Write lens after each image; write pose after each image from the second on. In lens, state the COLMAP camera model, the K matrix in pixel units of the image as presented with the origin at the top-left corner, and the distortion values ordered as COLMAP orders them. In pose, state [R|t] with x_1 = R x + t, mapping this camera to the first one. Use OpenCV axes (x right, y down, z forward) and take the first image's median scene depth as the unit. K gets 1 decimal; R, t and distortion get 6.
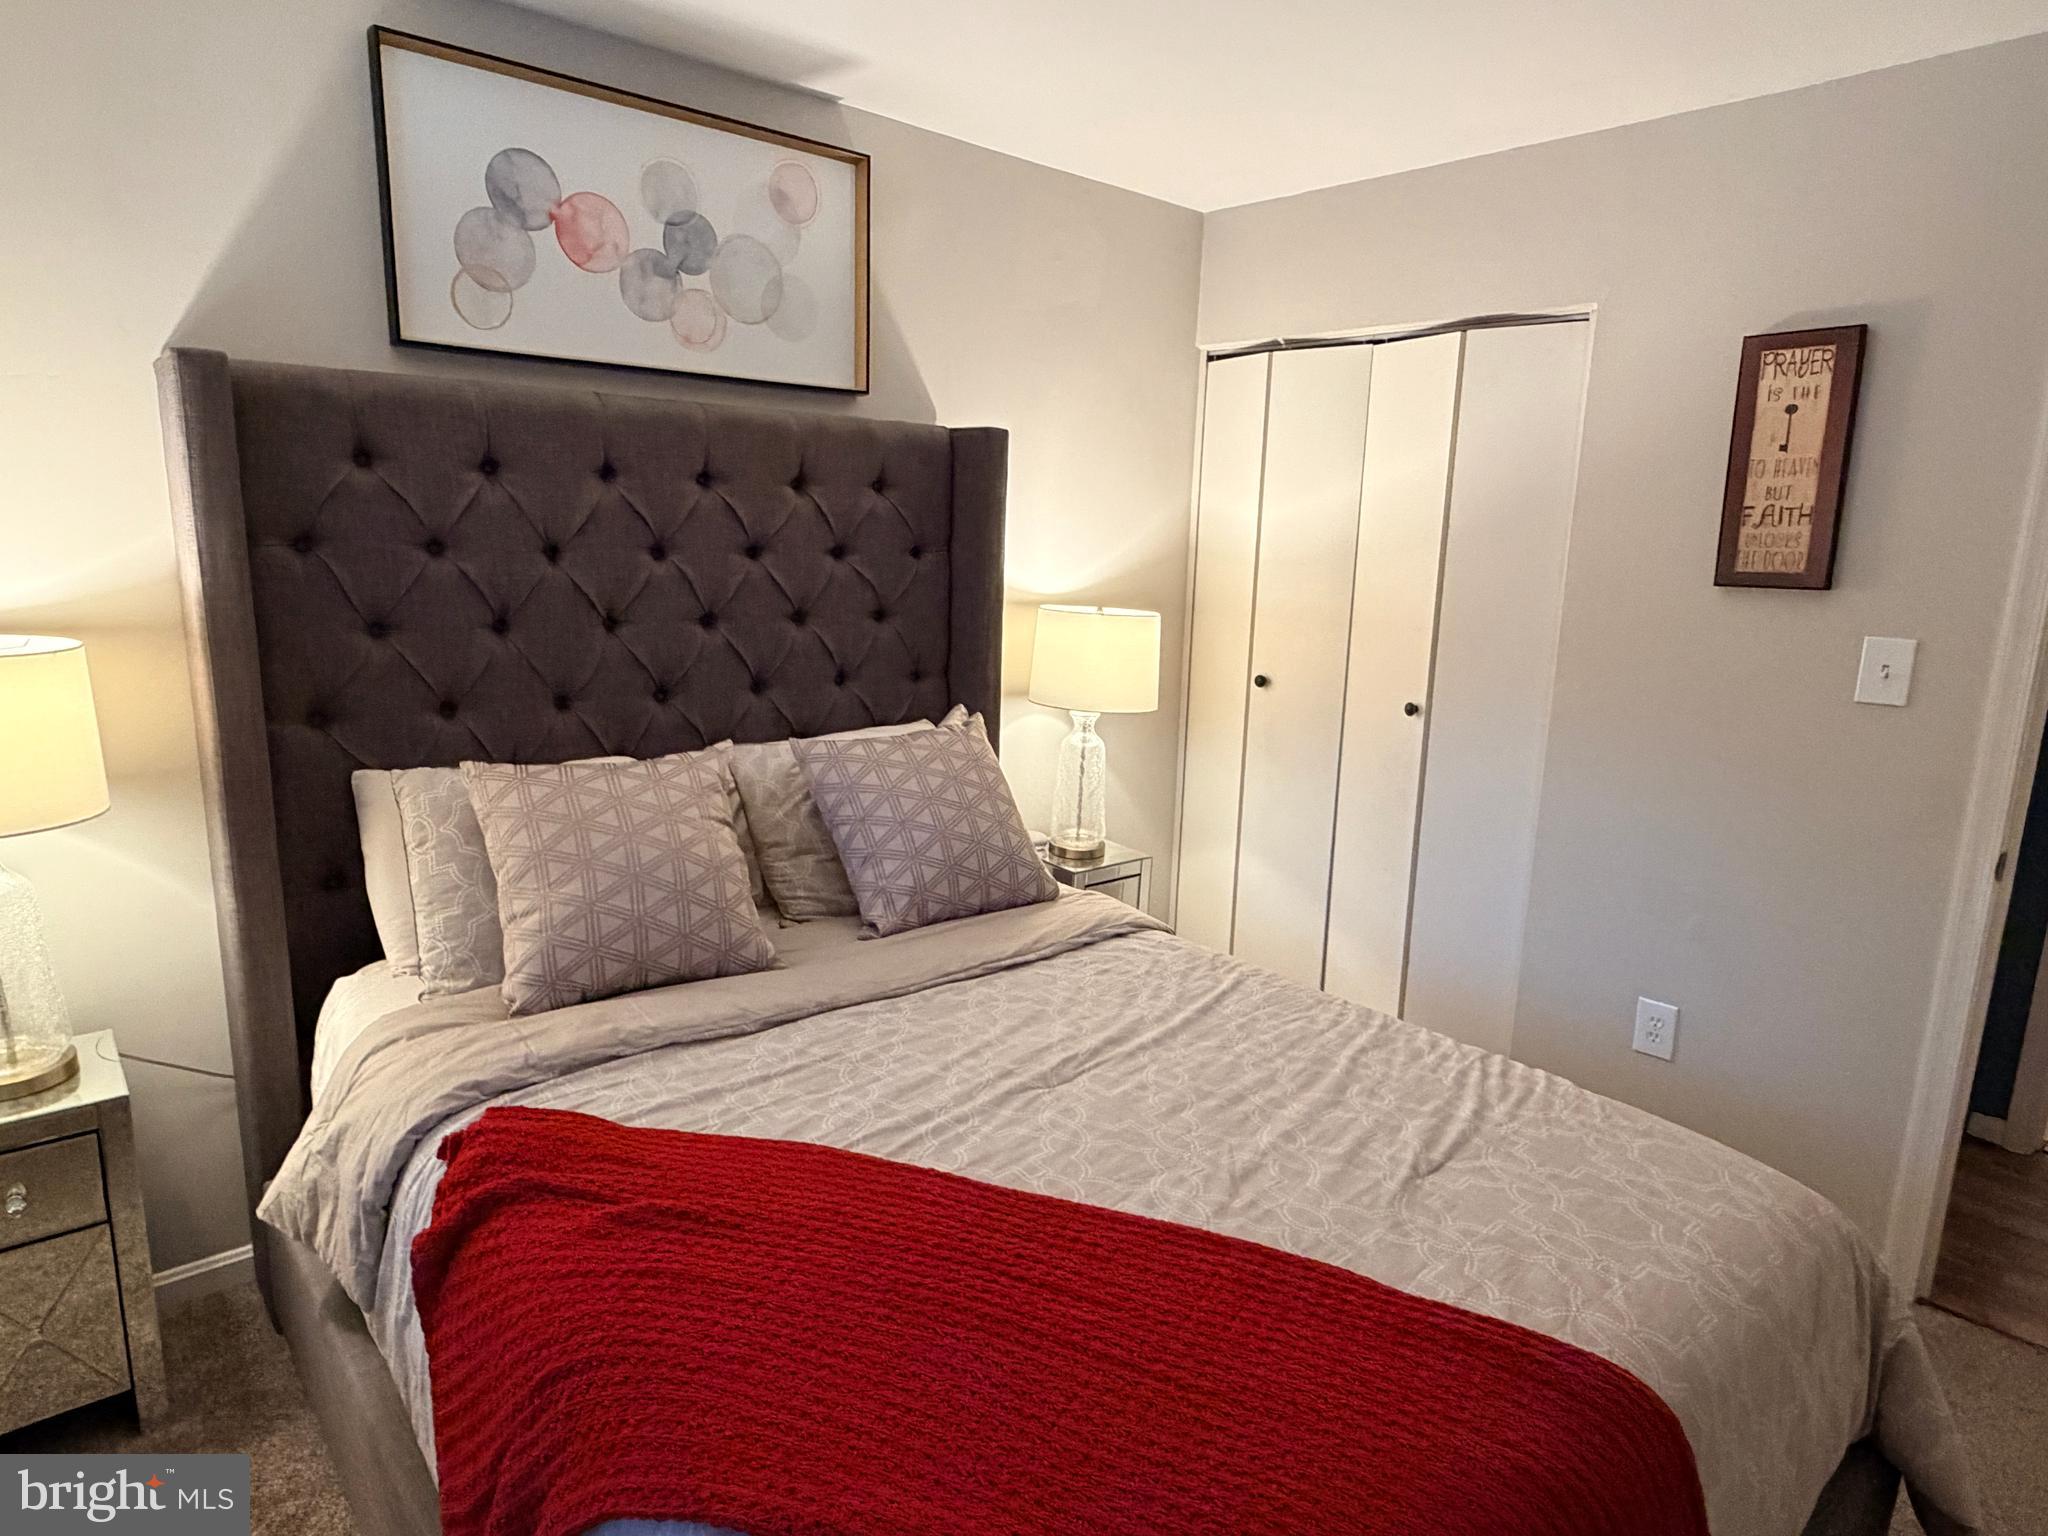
lens RADIAL K [[1197.0, 0, 1017.7], [0, 1197.0, 771.7], [0, 0, 1]] dist [-0.002724, 0.000598]
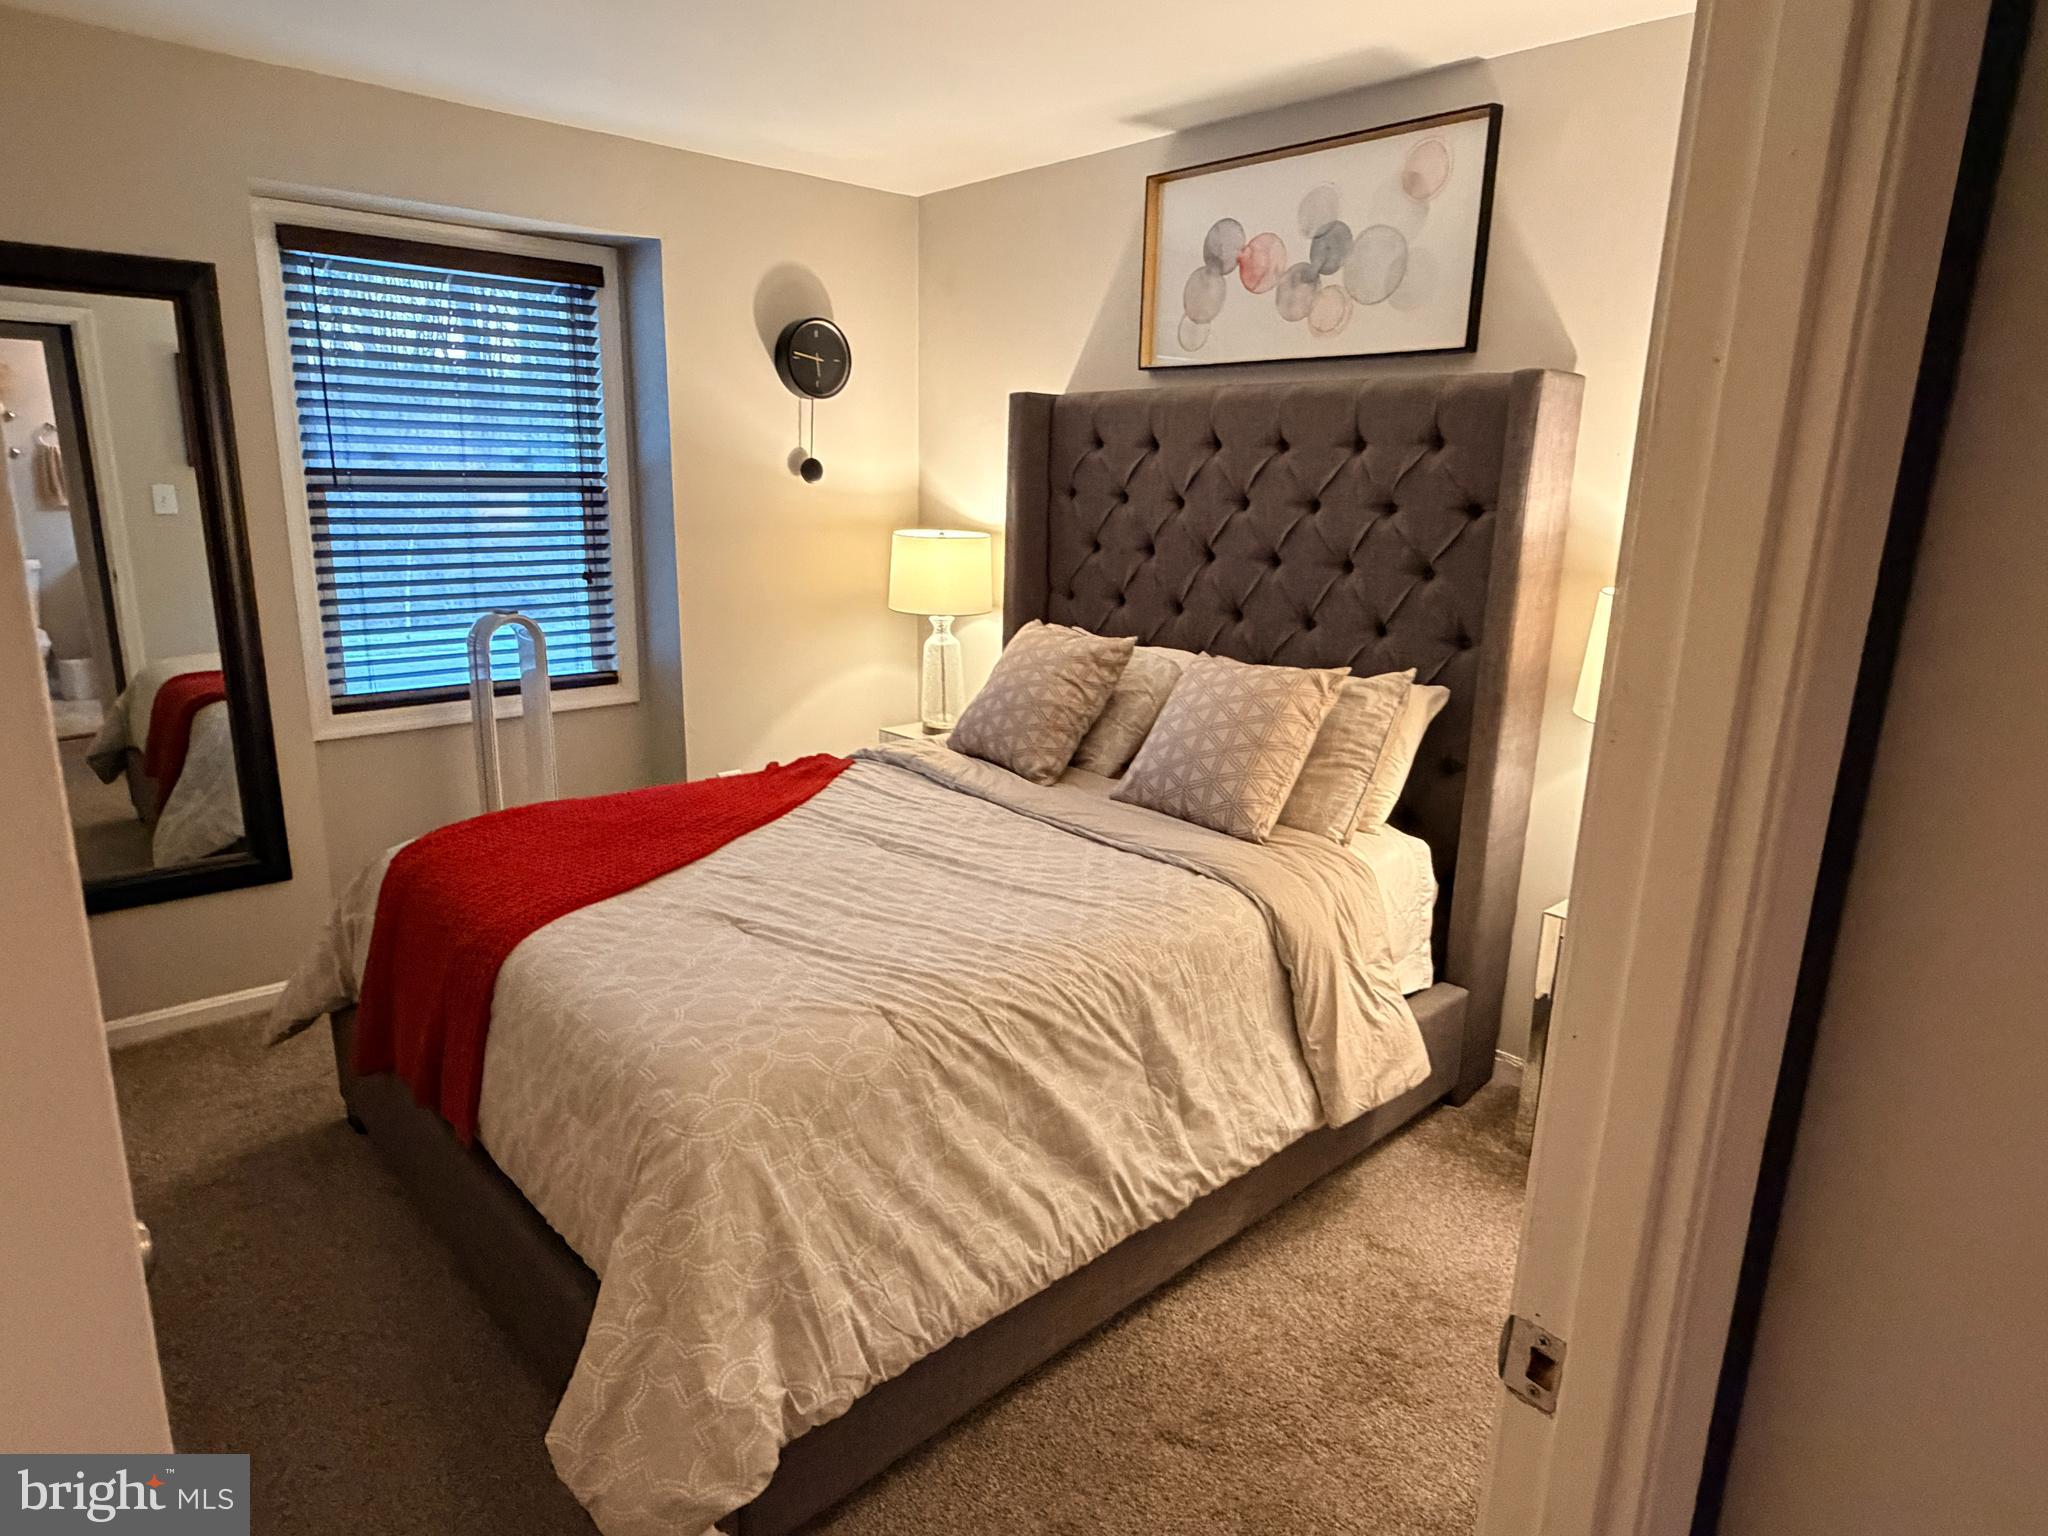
lens RADIAL K [[1197.0, 0, 1004.7], [0, 1197.0, 769.1], [0, 0, 1]] dist [-0.002724, 0.000598]
pose [[0.029475, 0.211092, -0.977022, 1.077140], [-0.224155, 0.953948, 0.199344, -0.116275], [0.974108, 0.213129, 0.075435, 0.752603]]
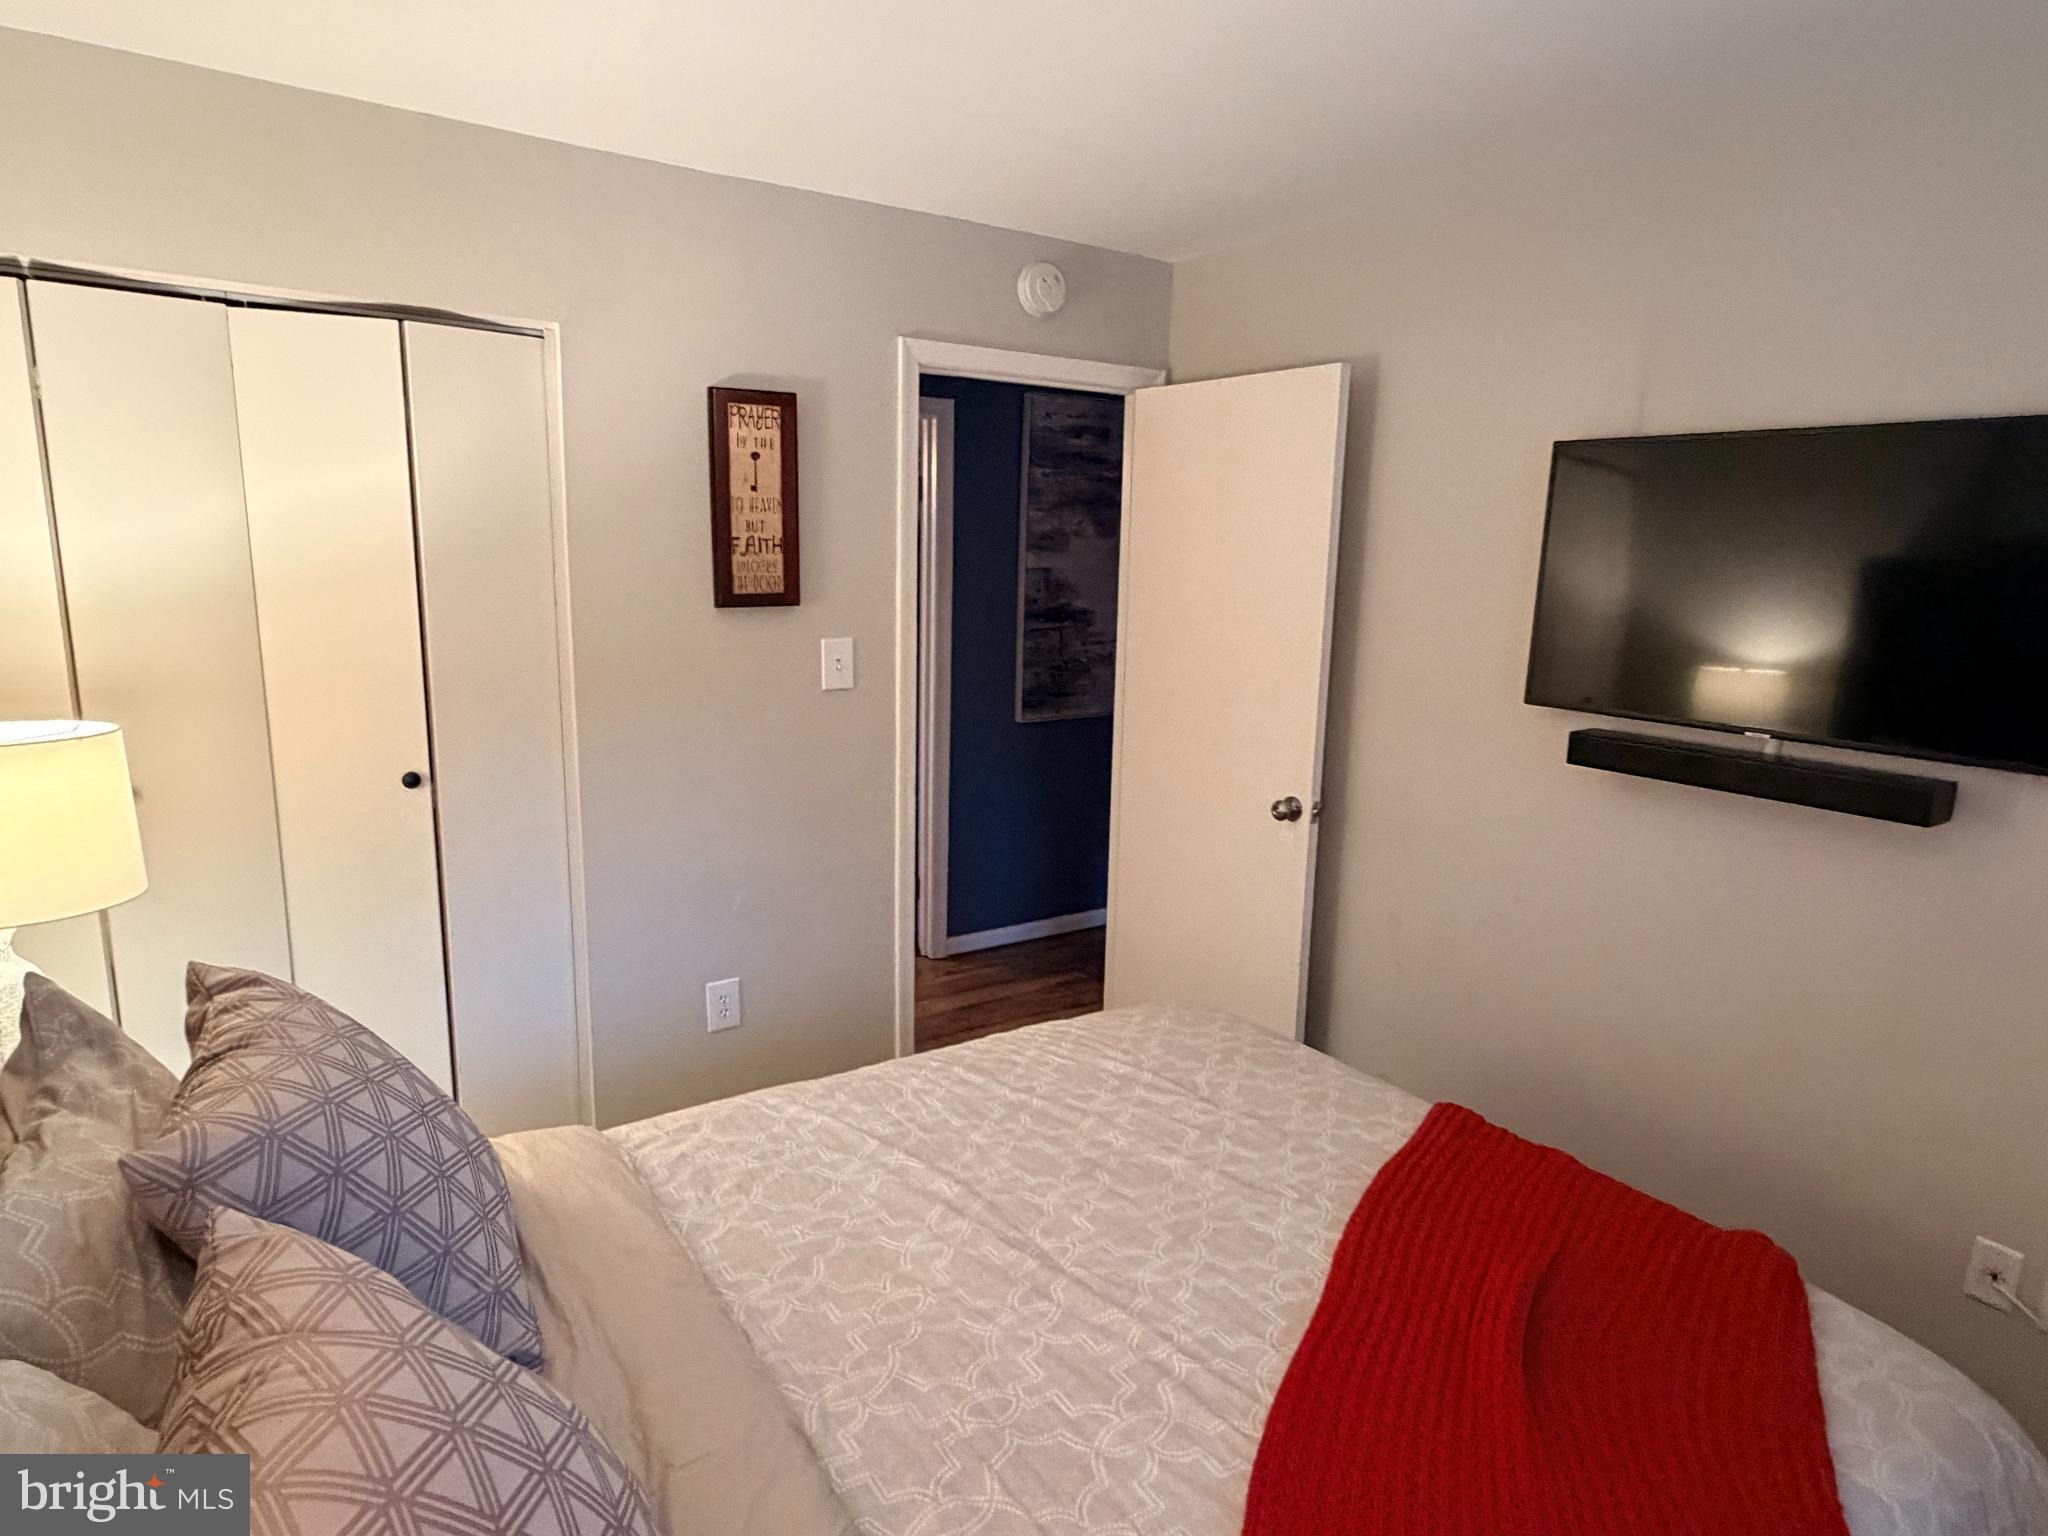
lens RADIAL K [[1197.0, 0, 1009.0], [0, 1197.0, 770.0], [0, 0, 1]] dist [-0.002724, 0.000598]
pose [[0.119465, -0.215075, 0.969263, -0.544743], [0.178158, 0.965052, 0.192182, -0.189623], [-0.976723, 0.149723, 0.153607, 0.631731]]
